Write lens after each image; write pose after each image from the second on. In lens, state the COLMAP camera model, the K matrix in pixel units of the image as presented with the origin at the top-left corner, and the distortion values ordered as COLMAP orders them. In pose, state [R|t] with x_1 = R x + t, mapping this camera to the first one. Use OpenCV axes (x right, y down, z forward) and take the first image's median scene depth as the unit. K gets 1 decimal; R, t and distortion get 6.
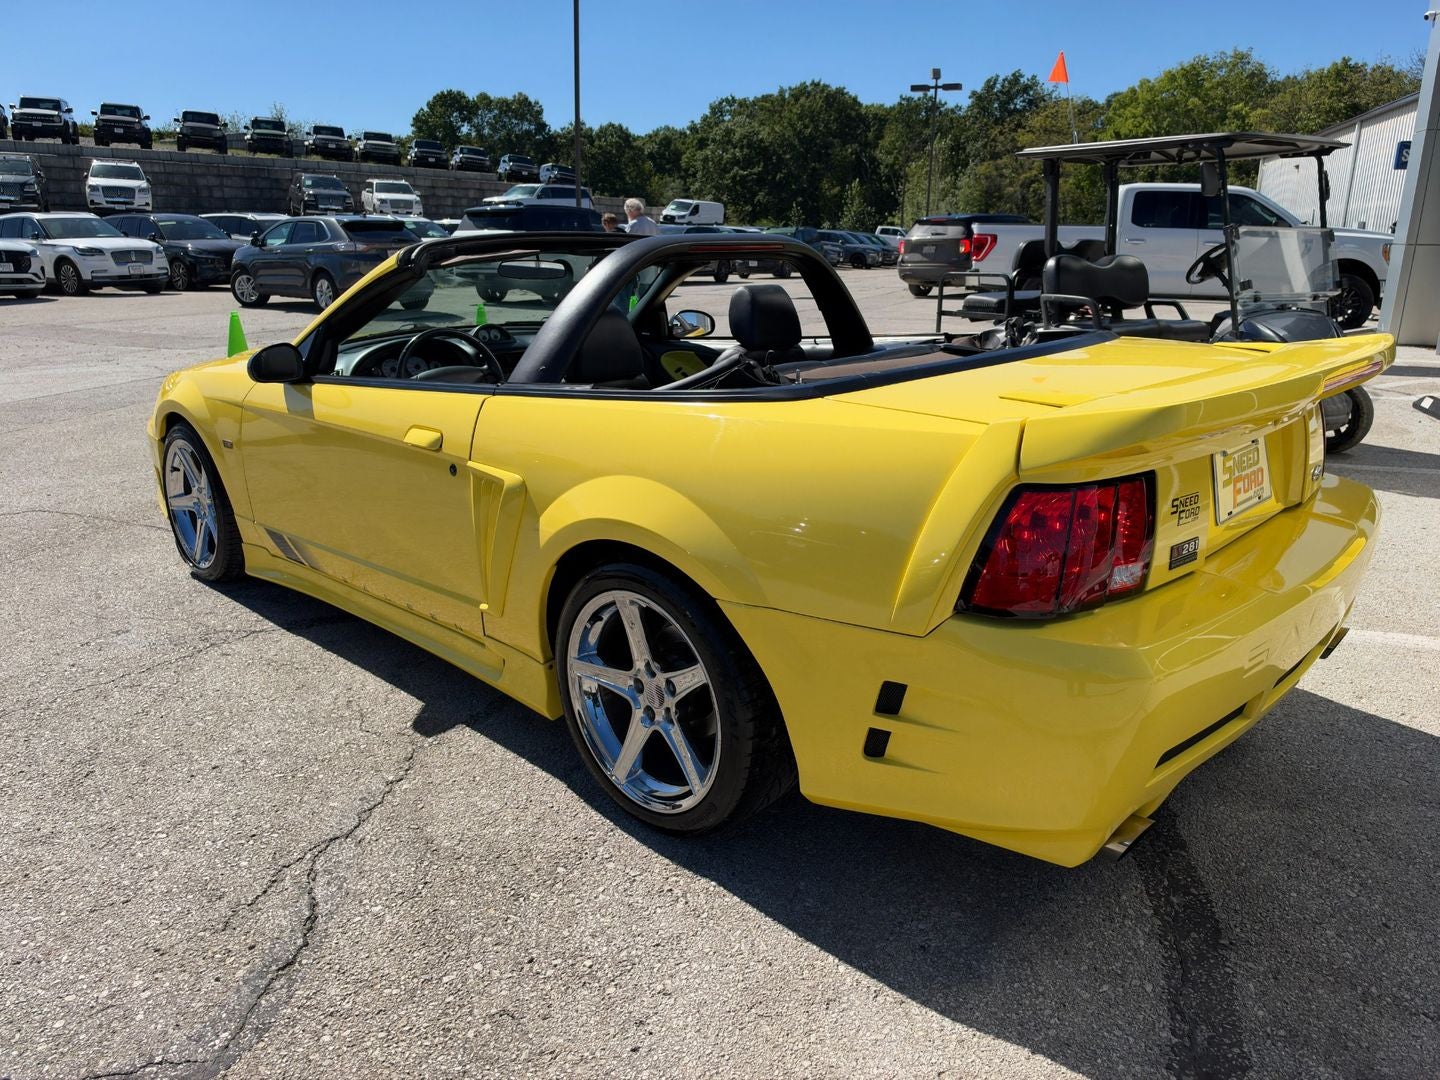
lens RADIAL K [[1044.3, 0, 734.4], [0, 1044.3, 539.8], [0, 0, 1]] dist [-0.000039, -0.012450]
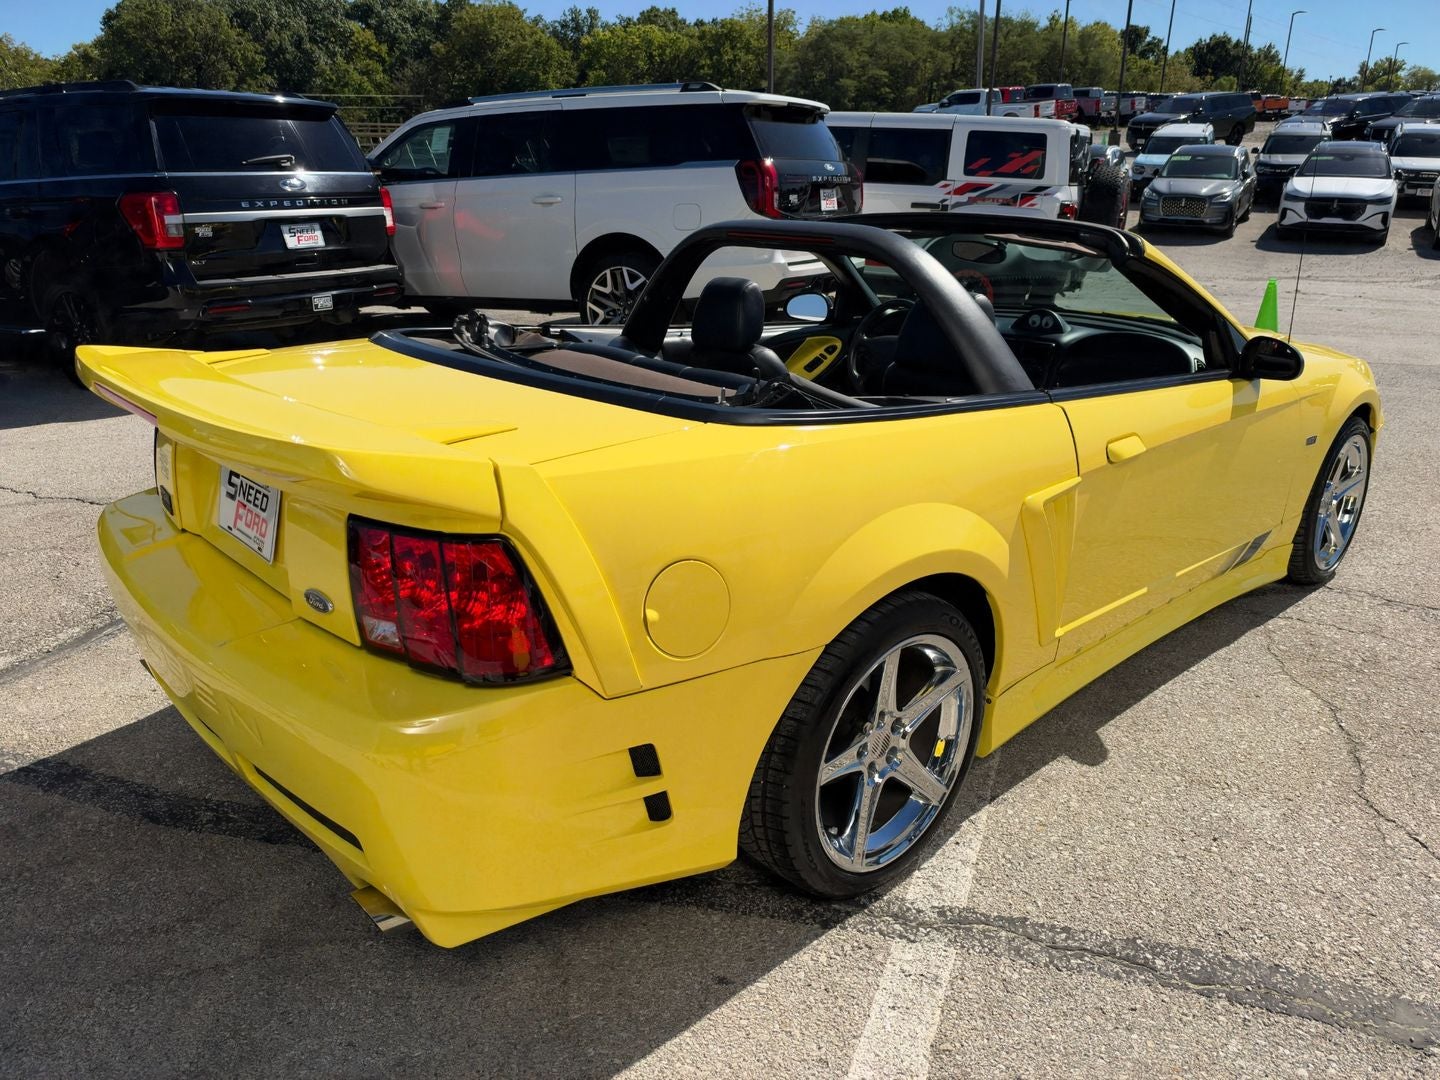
lens RADIAL K [[1044.3, 0, 715.4], [0, 1044.3, 544.4], [0, 0, 1]] dist [-0.000039, -0.012450]
pose [[-0.065893, 0.339917, -0.938144, 0.832170], [-0.293241, 0.892074, 0.343821, -0.291713], [0.953765, 0.297757, 0.040897, 0.853672]]
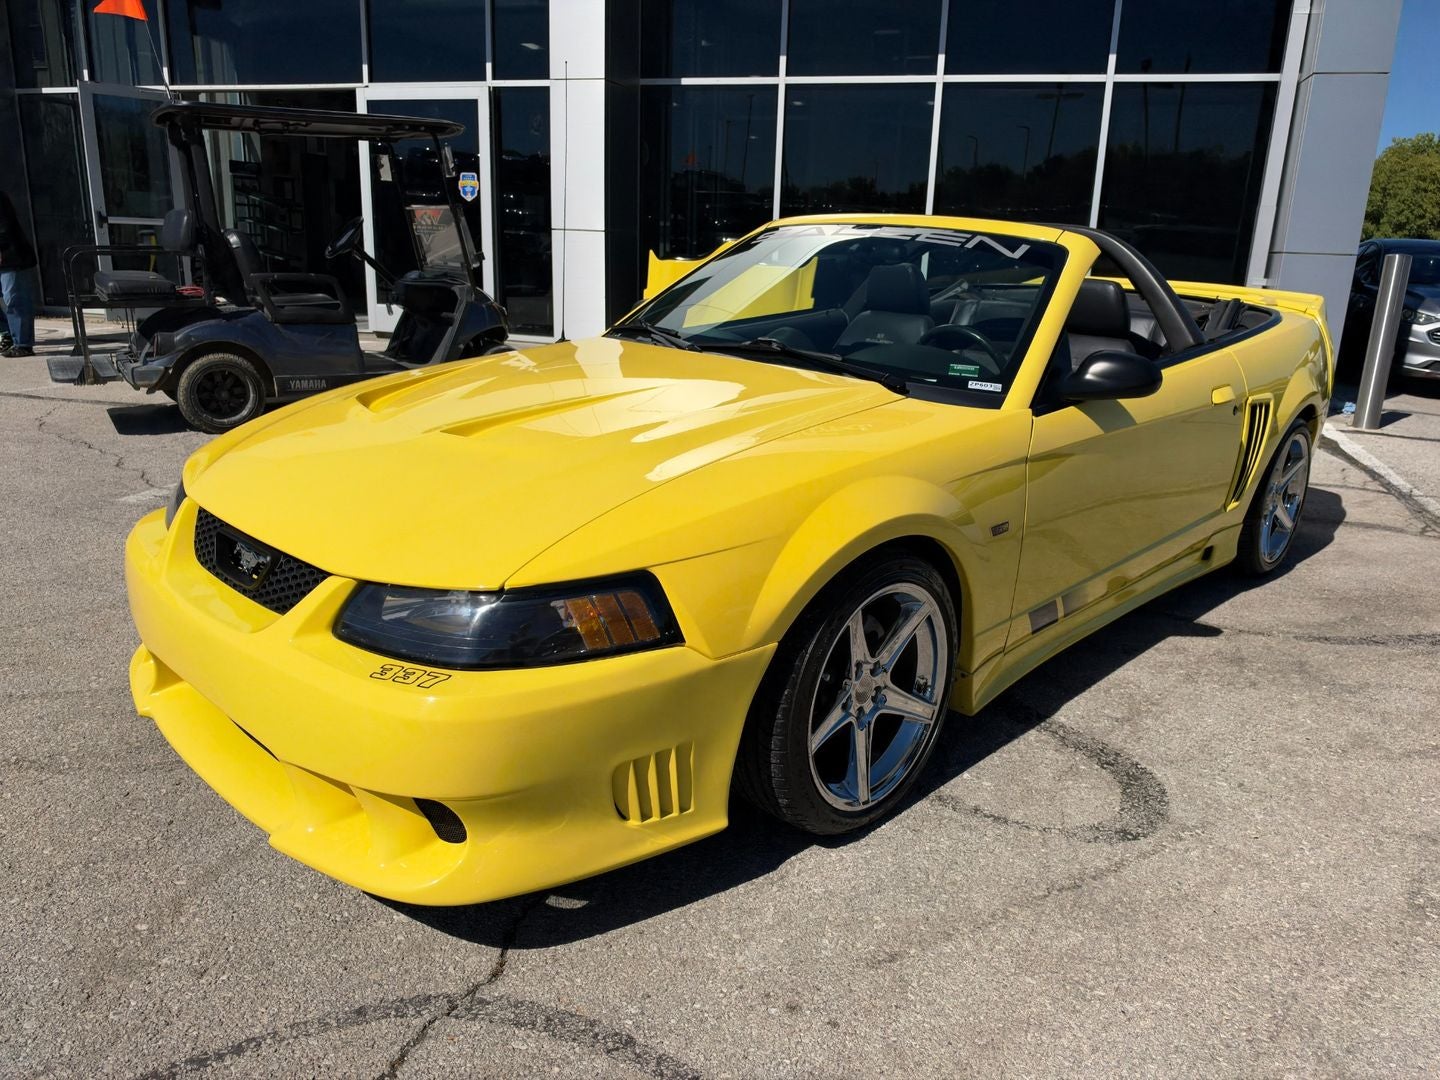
lens RADIAL K [[1044.3, 0, 721.4], [0, 1044.3, 543.4], [0, 0, 1]] dist [-0.000039, -0.012450]
pose [[0.014408, -0.286117, 0.958086, -1.189743], [0.250687, 0.928616, 0.273546, -0.325754], [-0.967961, 0.236239, 0.085105, 1.172108]]
